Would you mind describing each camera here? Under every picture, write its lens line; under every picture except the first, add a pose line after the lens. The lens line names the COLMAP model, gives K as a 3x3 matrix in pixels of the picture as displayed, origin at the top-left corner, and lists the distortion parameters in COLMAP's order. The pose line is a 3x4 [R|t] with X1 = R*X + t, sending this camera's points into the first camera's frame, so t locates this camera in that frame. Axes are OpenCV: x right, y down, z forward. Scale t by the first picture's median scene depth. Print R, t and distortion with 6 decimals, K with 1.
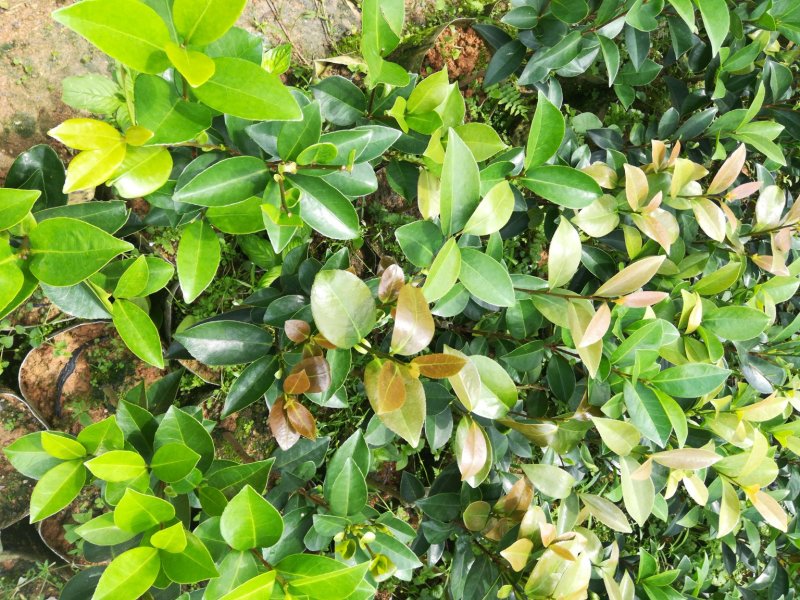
lens RADIAL K [[592.8, 0, 400.0], [0, 592.8, 299.7], [0, 0, 1]] dist [0.005952, -0.008558]
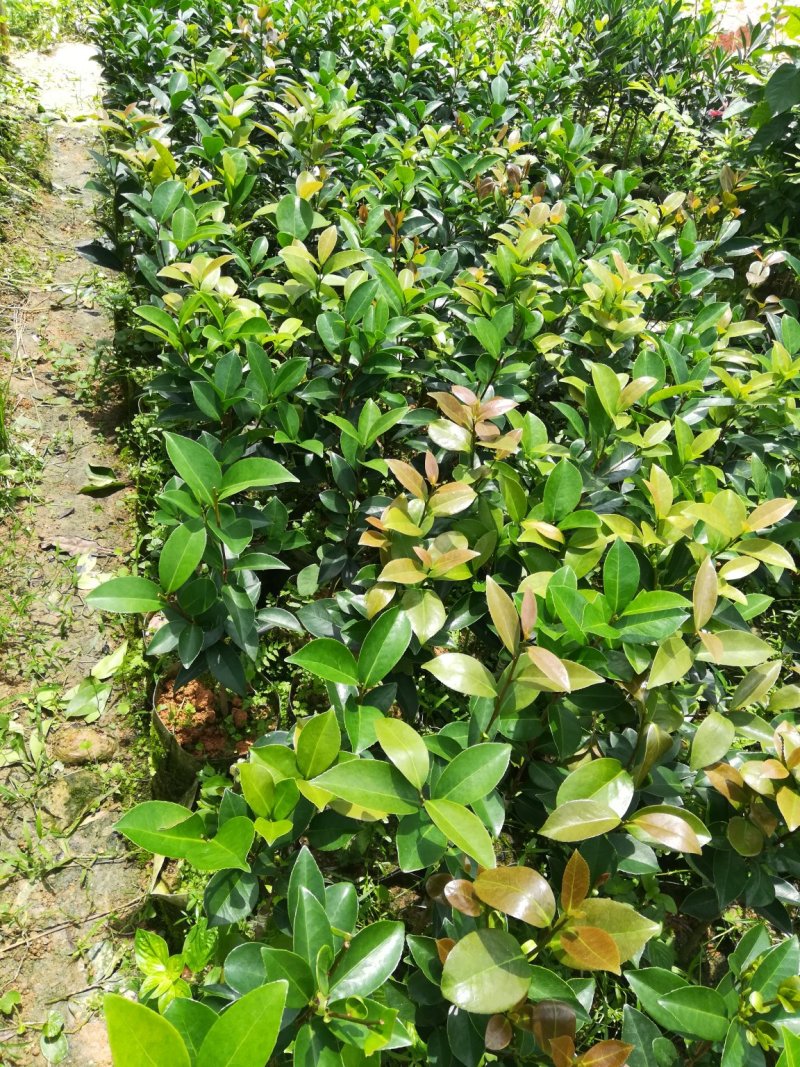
lens RADIAL K [[790.6, 0, 399.8], [0, 790.6, 532.6], [0, 0, 1]] dist [0.005952, -0.008558]
pose [[0.229891, -0.925902, 0.299760, 0.085764], [0.972559, 0.207247, -0.105722, -0.081787], [0.035764, 0.315839, 0.948138, -0.217972]]
